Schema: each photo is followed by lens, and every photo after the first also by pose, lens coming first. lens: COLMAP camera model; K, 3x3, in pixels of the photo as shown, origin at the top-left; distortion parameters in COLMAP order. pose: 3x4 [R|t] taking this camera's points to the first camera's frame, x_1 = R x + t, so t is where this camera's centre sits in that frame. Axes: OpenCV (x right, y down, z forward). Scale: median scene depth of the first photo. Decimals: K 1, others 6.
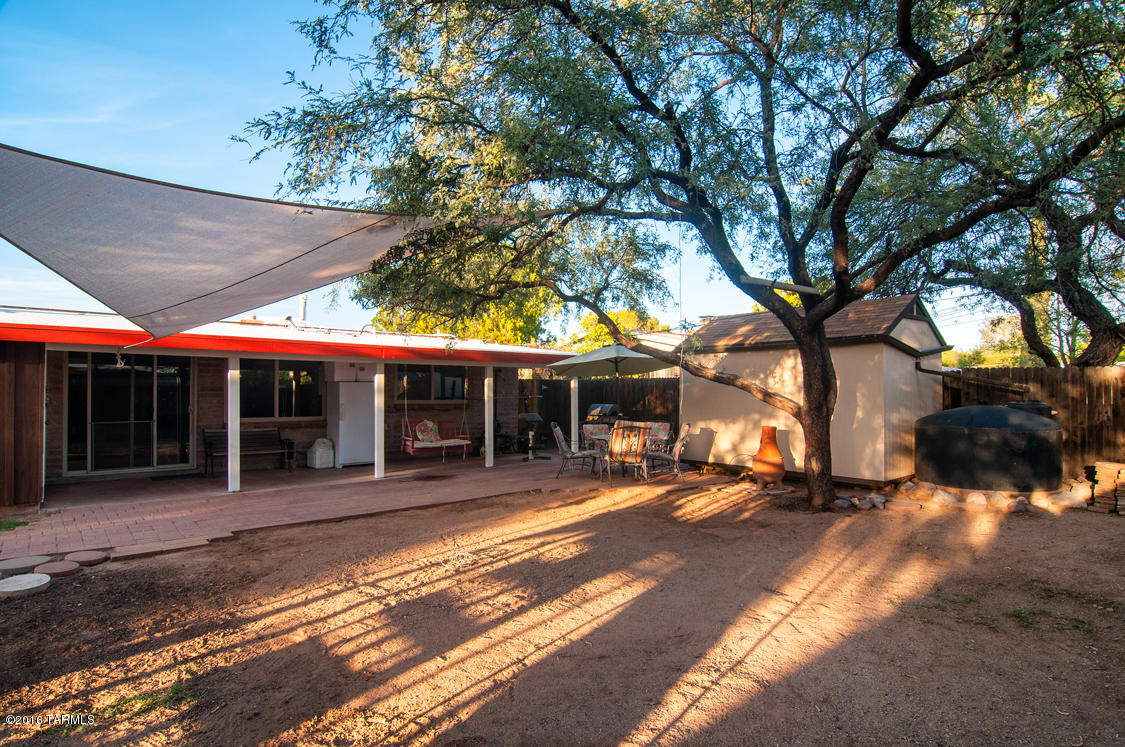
lens RADIAL K [[602.1, 0, 558.2], [0, 602.1, 389.9], [0, 0, 1]] dist [-0.003412, -0.000748]
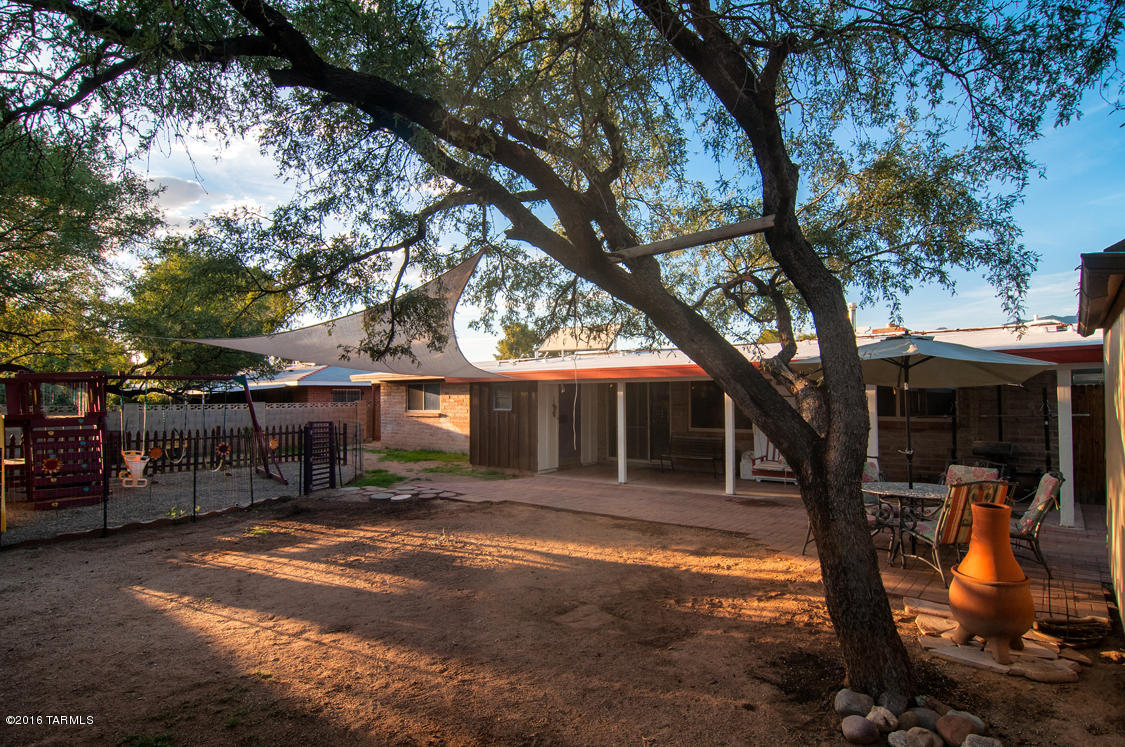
lens RADIAL K [[602.1, 0, 558.2], [0, 602.1, 389.9], [0, 0, 1]] dist [-0.003412, -0.000748]
pose [[0.151059, -0.015836, -0.988398, 1.449706], [0.017820, 0.999753, -0.013294, -0.040656], [0.988364, -0.015605, 0.151304, 1.262600]]
